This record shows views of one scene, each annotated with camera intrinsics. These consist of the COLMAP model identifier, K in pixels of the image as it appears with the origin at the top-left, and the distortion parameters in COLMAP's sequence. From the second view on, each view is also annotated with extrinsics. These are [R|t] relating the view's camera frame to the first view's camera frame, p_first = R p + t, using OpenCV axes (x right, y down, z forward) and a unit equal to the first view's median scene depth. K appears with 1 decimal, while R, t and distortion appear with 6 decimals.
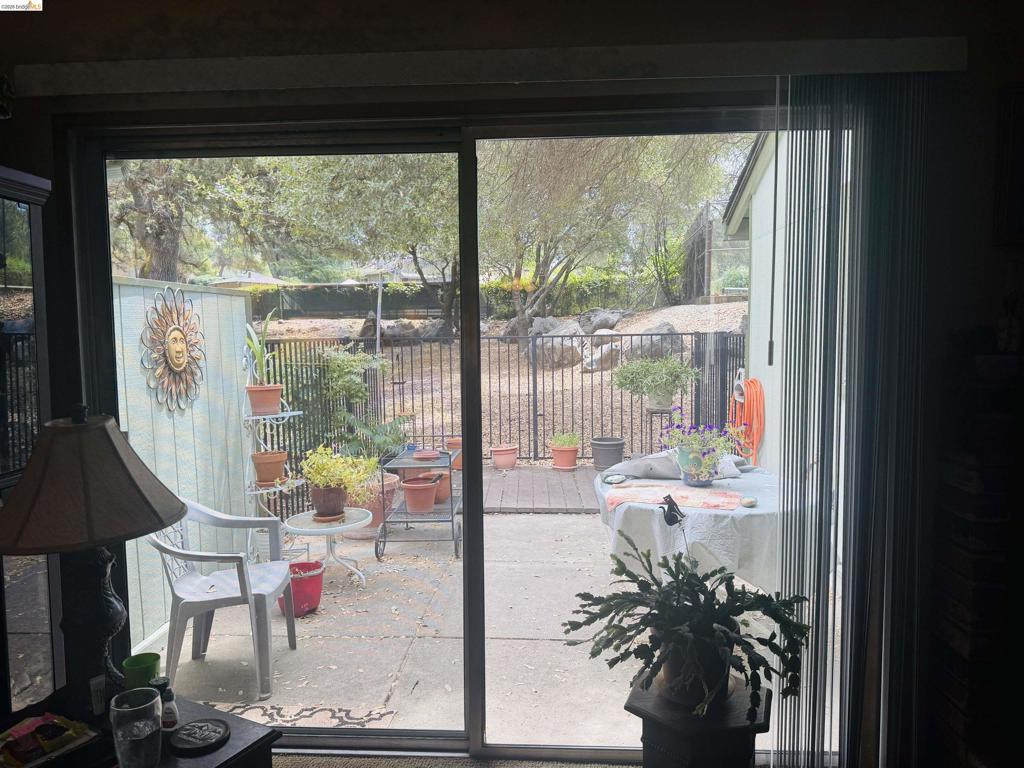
lens RADIAL K [[722.5, 0, 513.2], [0, 722.5, 388.3], [0, 0, 1]] dist [0.138566, -0.177457]
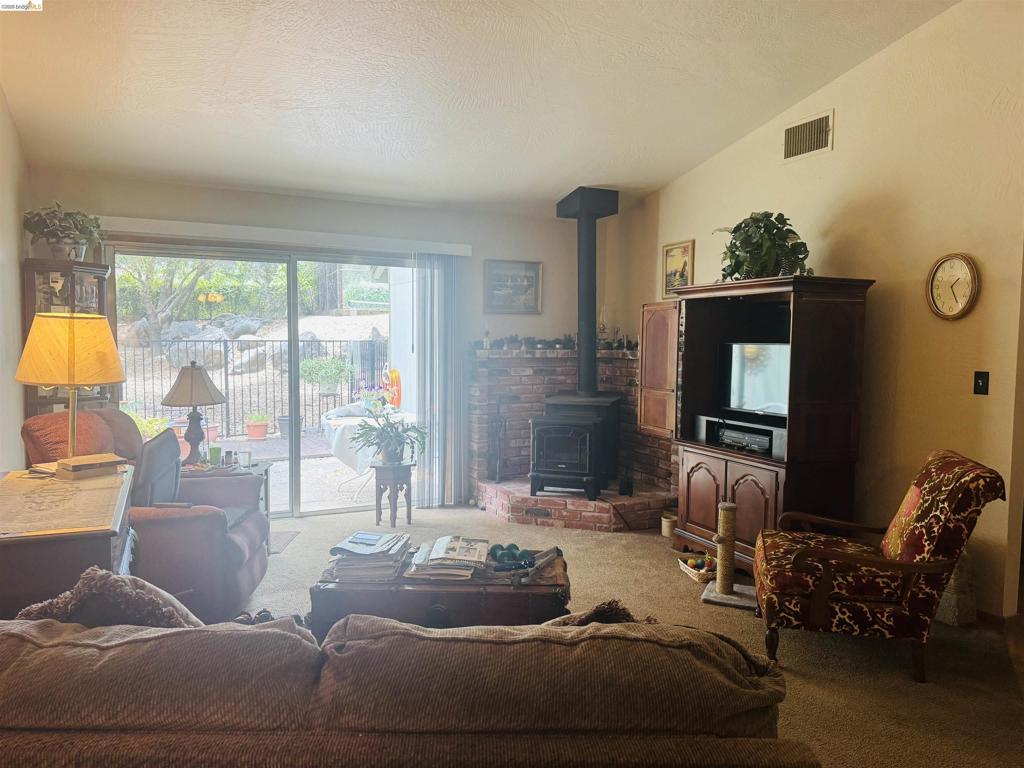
lens RADIAL K [[722.5, 0, 513.2], [0, 722.5, 388.3], [0, 0, 1]] dist [0.138566, -0.177457]
pose [[0.873822, -0.016520, 0.485966, -0.072688], [0.021709, 0.999752, -0.005050, 0.013995], [-0.485761, 0.014963, 0.873963, -0.175467]]
